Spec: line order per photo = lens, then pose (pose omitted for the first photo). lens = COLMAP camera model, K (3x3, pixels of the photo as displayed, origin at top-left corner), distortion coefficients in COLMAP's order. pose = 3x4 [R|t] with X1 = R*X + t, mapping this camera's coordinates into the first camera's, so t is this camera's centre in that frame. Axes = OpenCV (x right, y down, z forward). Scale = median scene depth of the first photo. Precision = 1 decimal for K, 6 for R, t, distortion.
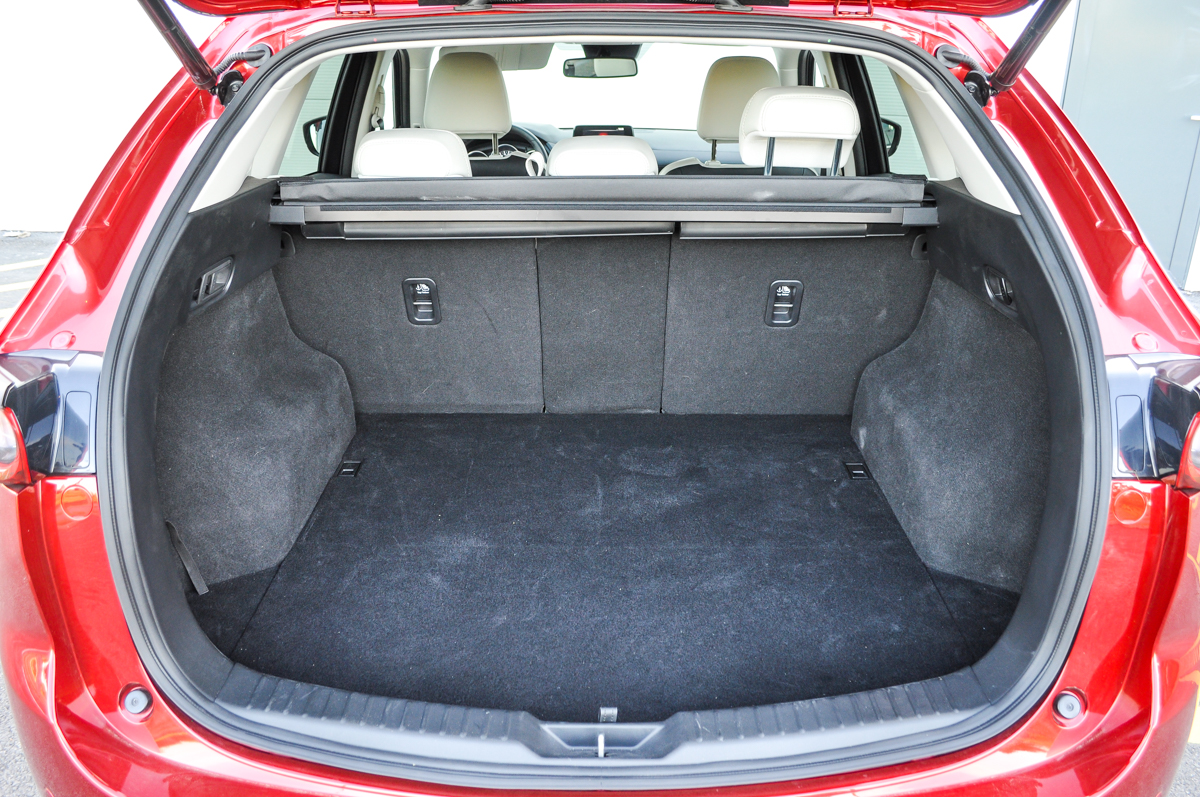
lens RADIAL K [[878.3, 0, 593.7], [0, 878.3, 387.4], [0, 0, 1]] dist [-0.073938, -0.006428]
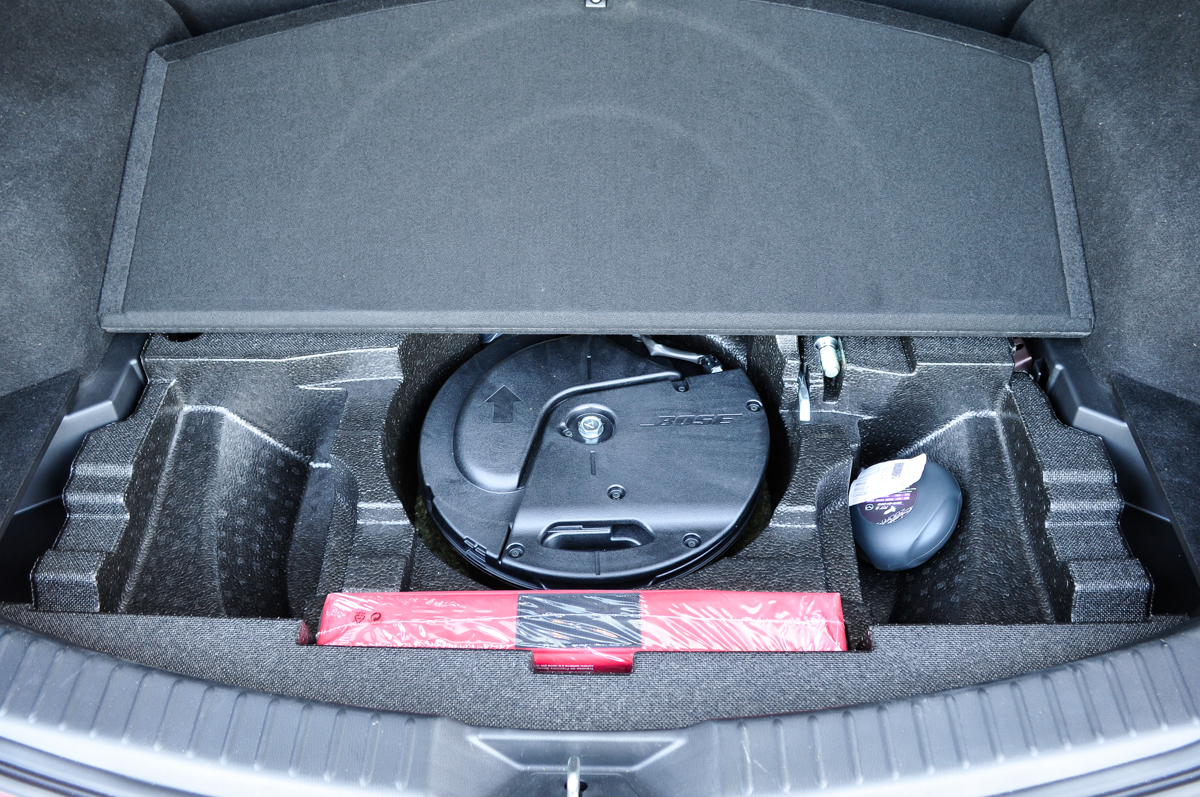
lens RADIAL K [[977.3, 0, 600.0], [0, 977.3, 398.5], [0, 0, 1]] dist [-0.080534, 0.001785]
pose [[0.999969, -0.002661, -0.007397, 0.024024], [0.005443, 0.913319, 0.407208, -0.059958], [0.005672, -0.407235, 0.913306, 0.403382]]
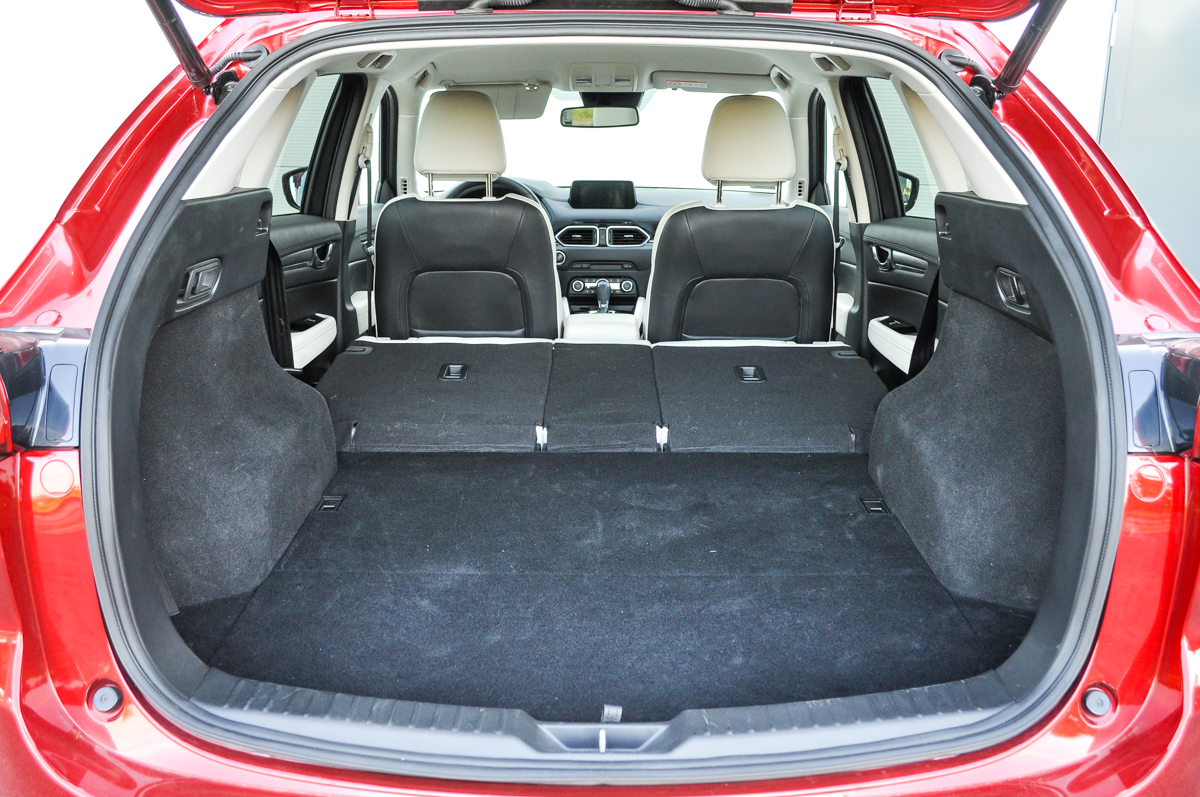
lens RADIAL K [[977.3, 0, 600.0], [0, 977.3, 398.5], [0, 0, 1]] dist [-0.080534, 0.001785]
pose [[0.999948, 0.002900, 0.009822, -0.004169], [-0.001930, 0.995253, -0.097302, 0.110983], [-0.010058, 0.097277, 0.995206, -0.059970]]
